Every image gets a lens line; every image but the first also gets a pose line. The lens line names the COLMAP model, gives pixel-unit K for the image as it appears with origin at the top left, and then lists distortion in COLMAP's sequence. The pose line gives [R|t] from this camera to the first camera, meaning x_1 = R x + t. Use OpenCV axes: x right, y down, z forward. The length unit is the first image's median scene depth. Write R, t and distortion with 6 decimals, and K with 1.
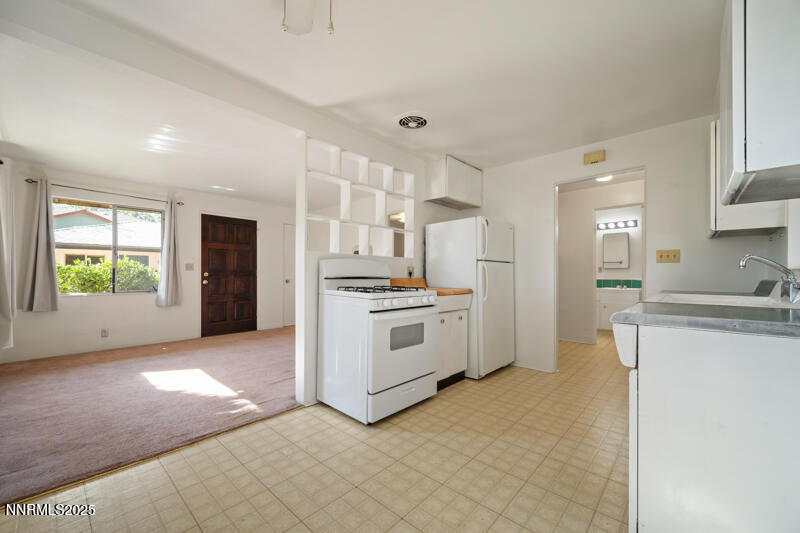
lens RADIAL K [[317.1, 0, 398.9], [0, 317.1, 271.1], [0, 0, 1]] dist [-0.012160, 0.002339]
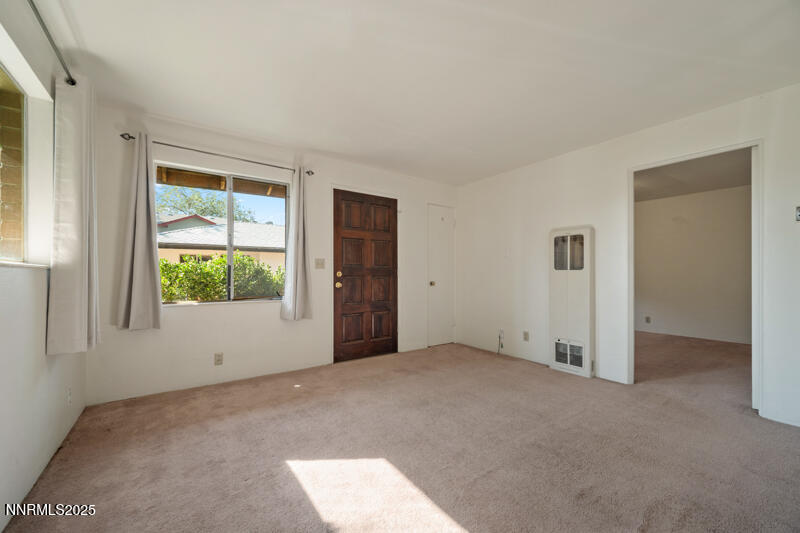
lens RADIAL K [[317.1, 0, 393.9], [0, 317.1, 270.7], [0, 0, 1]] dist [-0.012160, 0.002339]
pose [[0.974196, -0.002330, -0.225690, -0.462181], [0.002326, 0.999997, -0.000281, 0.004427], [0.225691, -0.000252, 0.974199, 0.468851]]
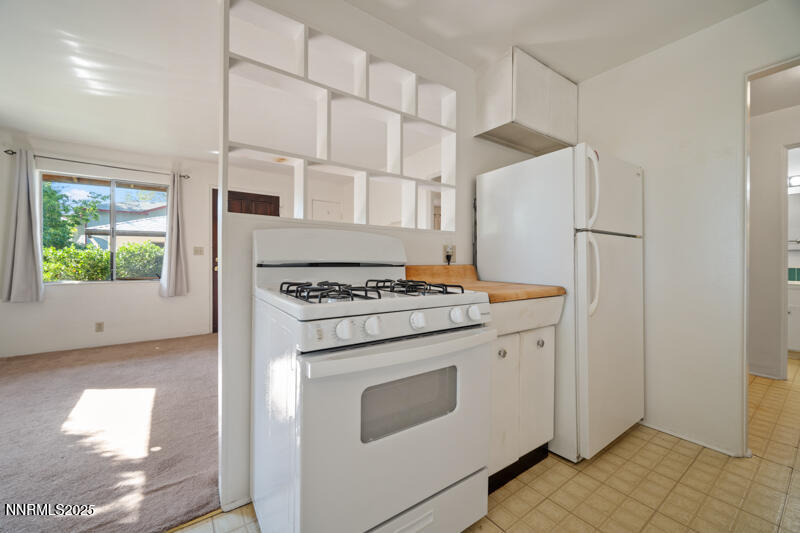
lens RADIAL K [[317.1, 0, 399.2], [0, 317.1, 259.8], [0, 0, 1]] dist [-0.012160, 0.002339]
pose [[0.976837, -0.000471, -0.213986, 0.067290], [0.002380, 0.999960, 0.008666, 0.006525], [0.213974, -0.008975, 0.976798, 0.379945]]
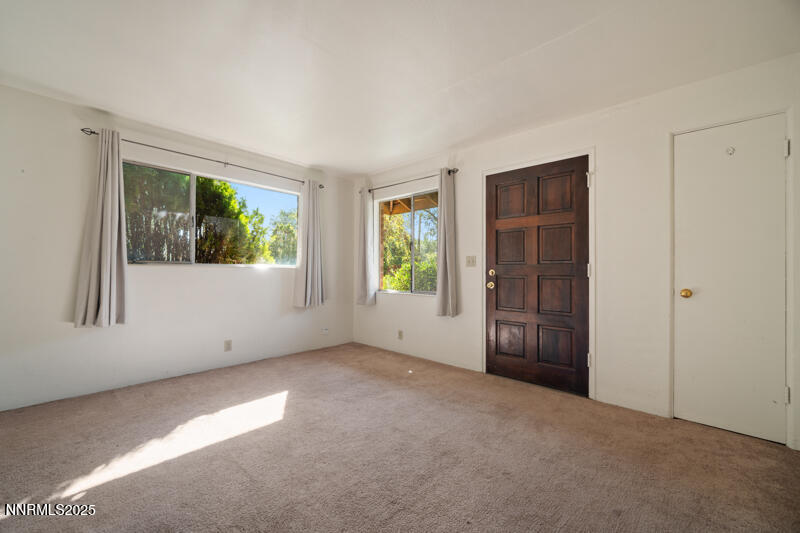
lens RADIAL K [[317.1, 0, 396.2], [0, 317.1, 270.0], [0, 0, 1]] dist [-0.012160, 0.002339]
pose [[-0.010799, -0.005526, -0.999926, 0.003644], [0.002966, 0.999980, -0.005558, 0.011460], [0.999937, -0.003026, -0.010782, 1.143952]]
